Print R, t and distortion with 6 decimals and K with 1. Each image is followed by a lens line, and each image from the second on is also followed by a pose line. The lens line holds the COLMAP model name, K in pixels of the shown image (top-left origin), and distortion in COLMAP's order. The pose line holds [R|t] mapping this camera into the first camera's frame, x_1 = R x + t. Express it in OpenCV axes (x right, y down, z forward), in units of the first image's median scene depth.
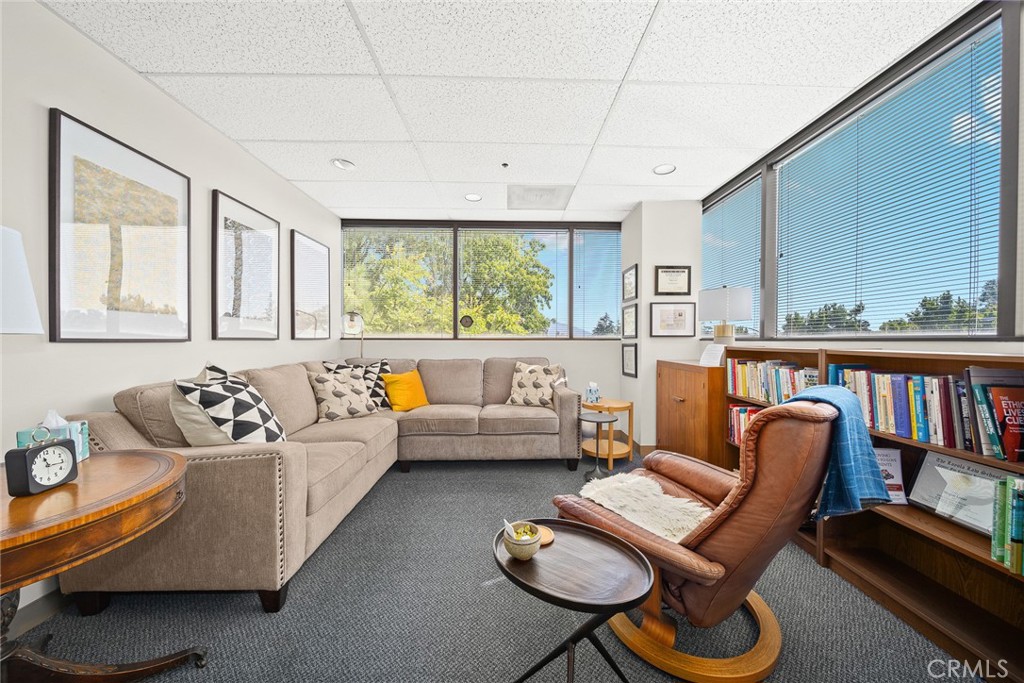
lens RADIAL K [[363.9, 0, 511.1], [0, 363.9, 344.6], [0, 0, 1]] dist [-0.001883, 0.000073]
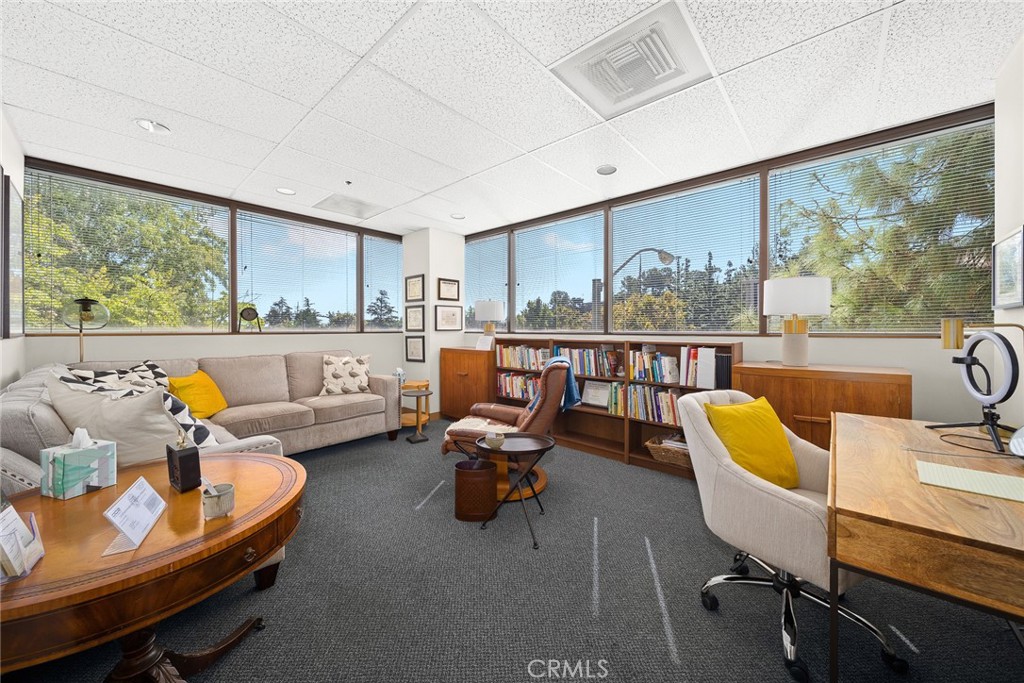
lens RADIAL K [[363.9, 0, 516.7], [0, 363.9, 331.4], [0, 0, 1]] dist [-0.001883, 0.000073]
pose [[0.683770, -0.007102, 0.729663, -0.429609], [0.010694, 0.999943, -0.000288, -0.016422], [-0.729620, 0.008000, 0.683806, -0.144160]]
